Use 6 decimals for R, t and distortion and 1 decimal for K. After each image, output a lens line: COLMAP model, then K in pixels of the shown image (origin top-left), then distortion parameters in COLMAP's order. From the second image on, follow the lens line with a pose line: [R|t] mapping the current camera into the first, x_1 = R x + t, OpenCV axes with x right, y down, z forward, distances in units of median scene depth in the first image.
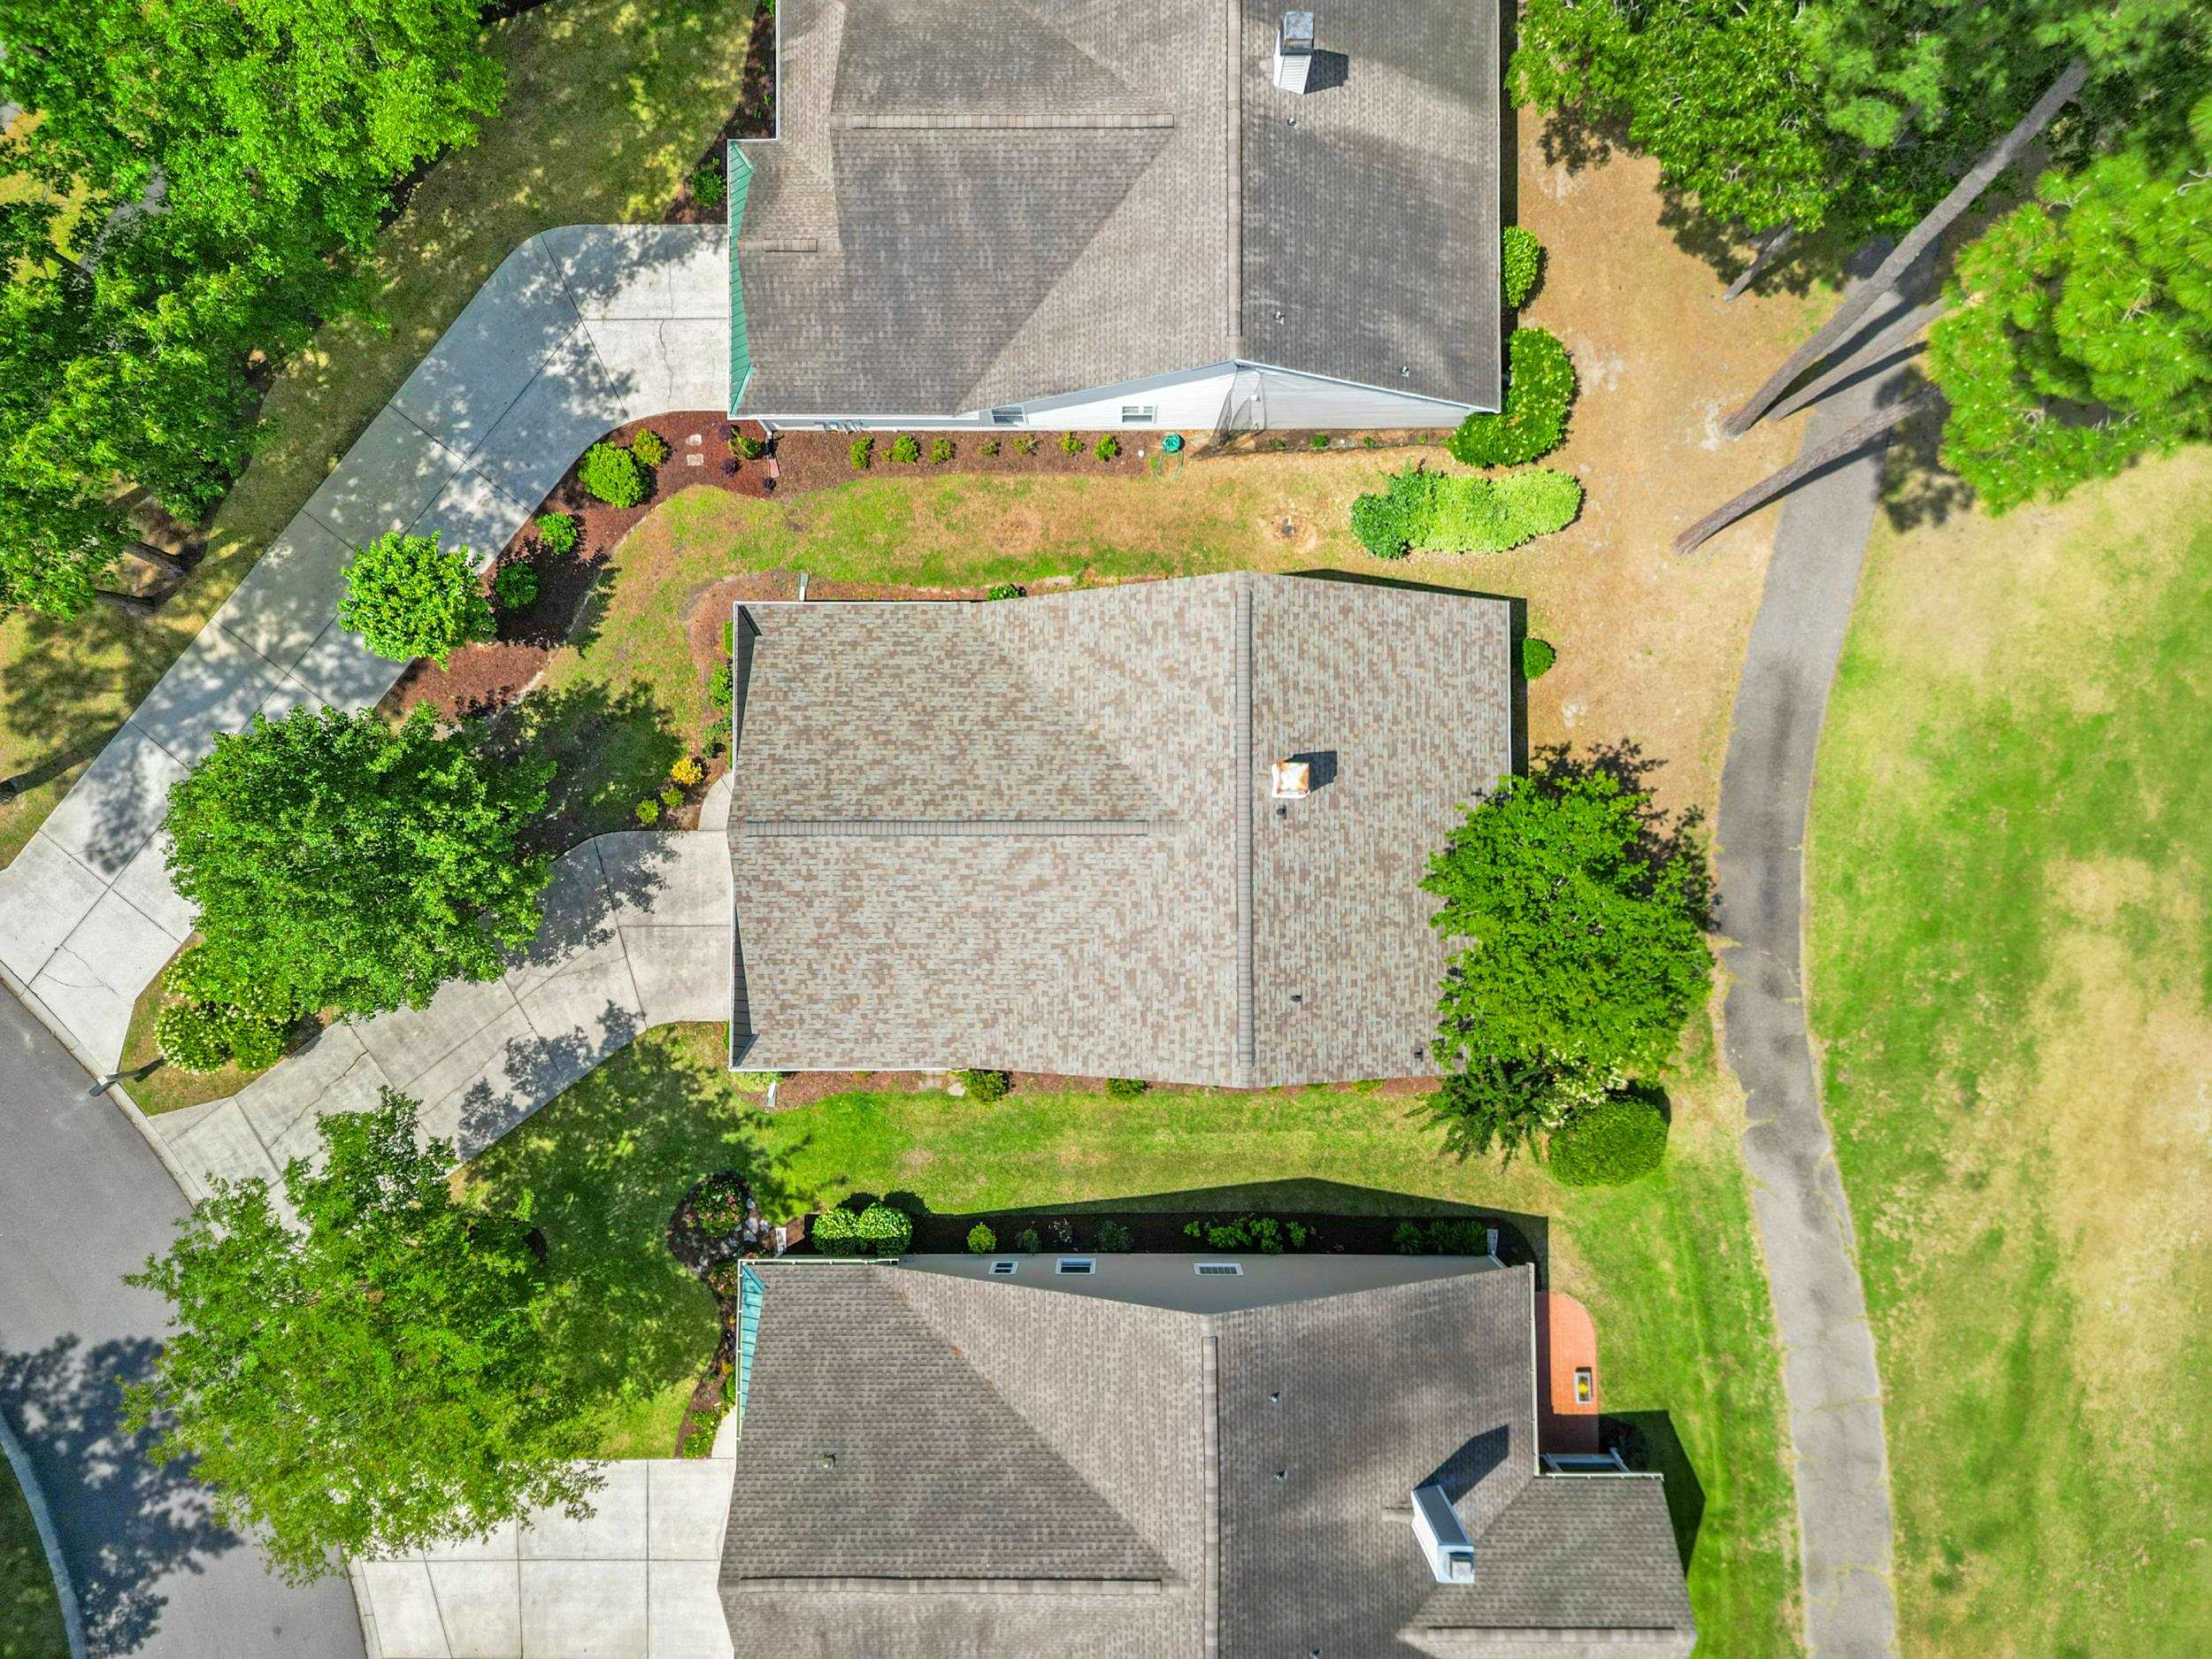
lens RADIAL K [[1542.4, 0, 1109.8], [0, 1542.4, 830.1], [0, 0, 1]] dist [0.031536, -0.000368]
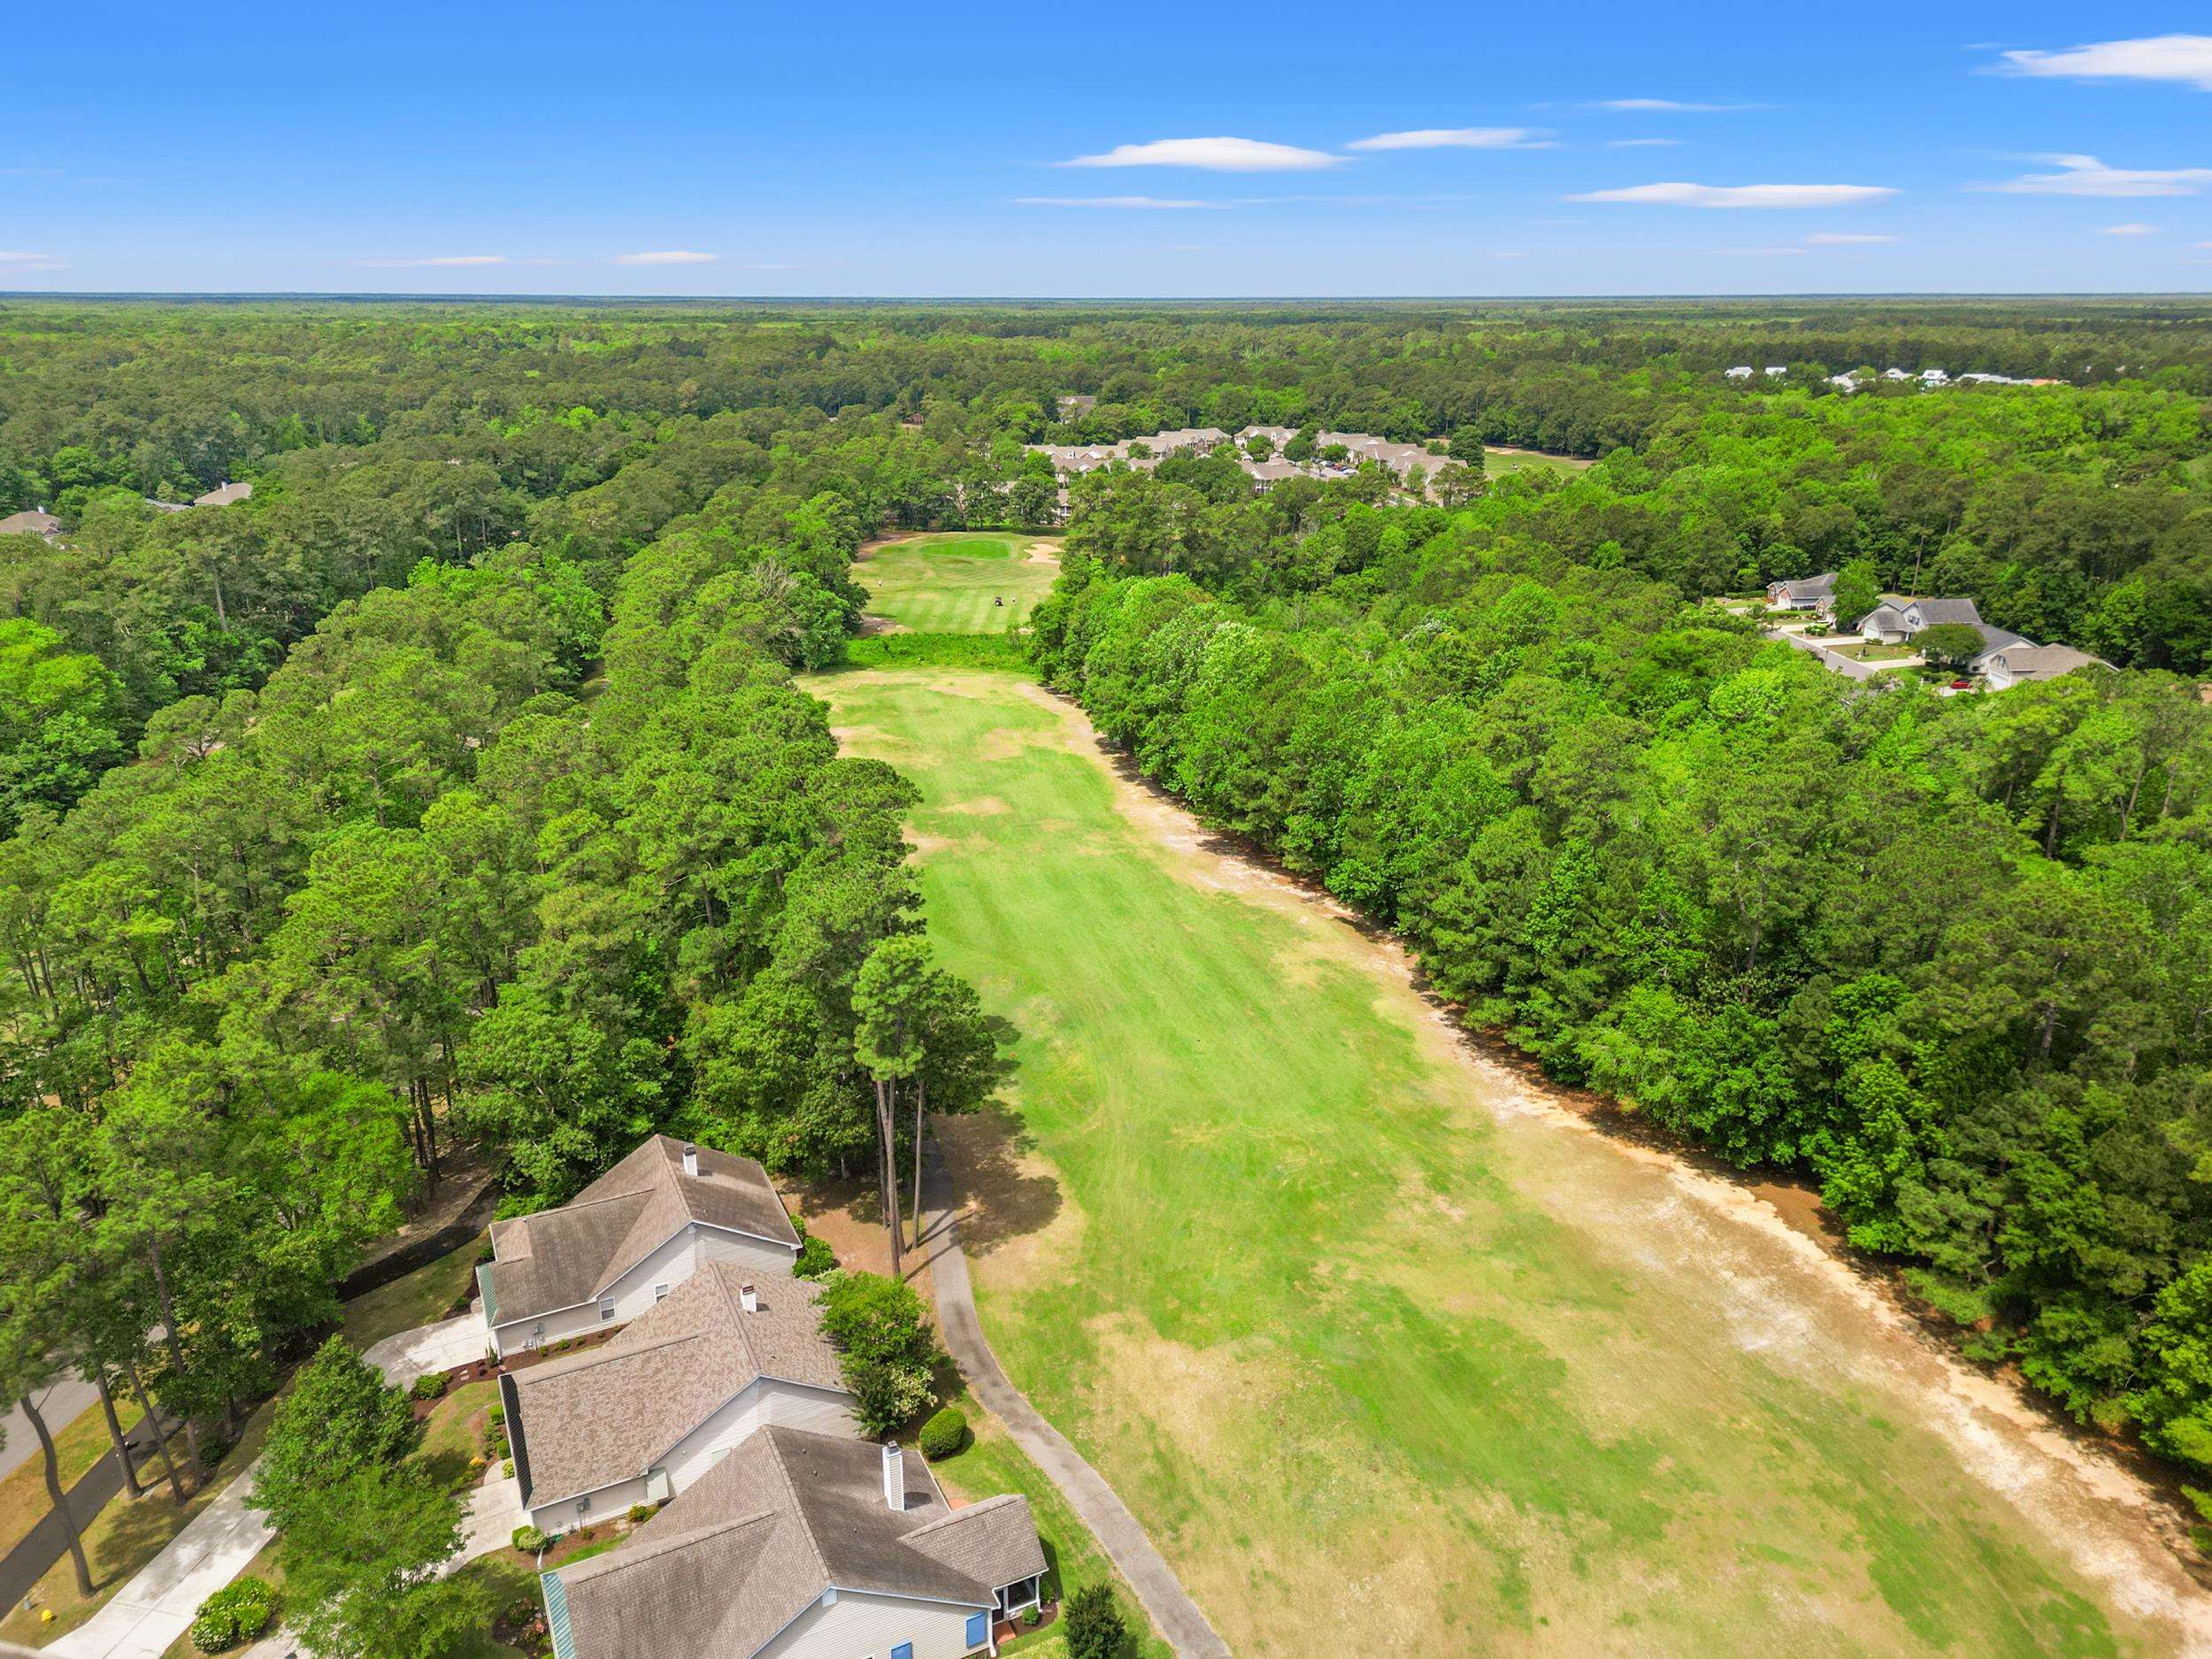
lens RADIAL K [[1542.4, 0, 1105.2], [0, 1542.4, 828.5], [0, 0, 1]] dist [0.031536, -0.000368]
pose [[0.898516, -0.130612, 0.419058, -0.279274], [0.437635, 0.340168, -0.832323, 1.798444], [-0.033839, 0.931250, 0.362807, -0.599360]]
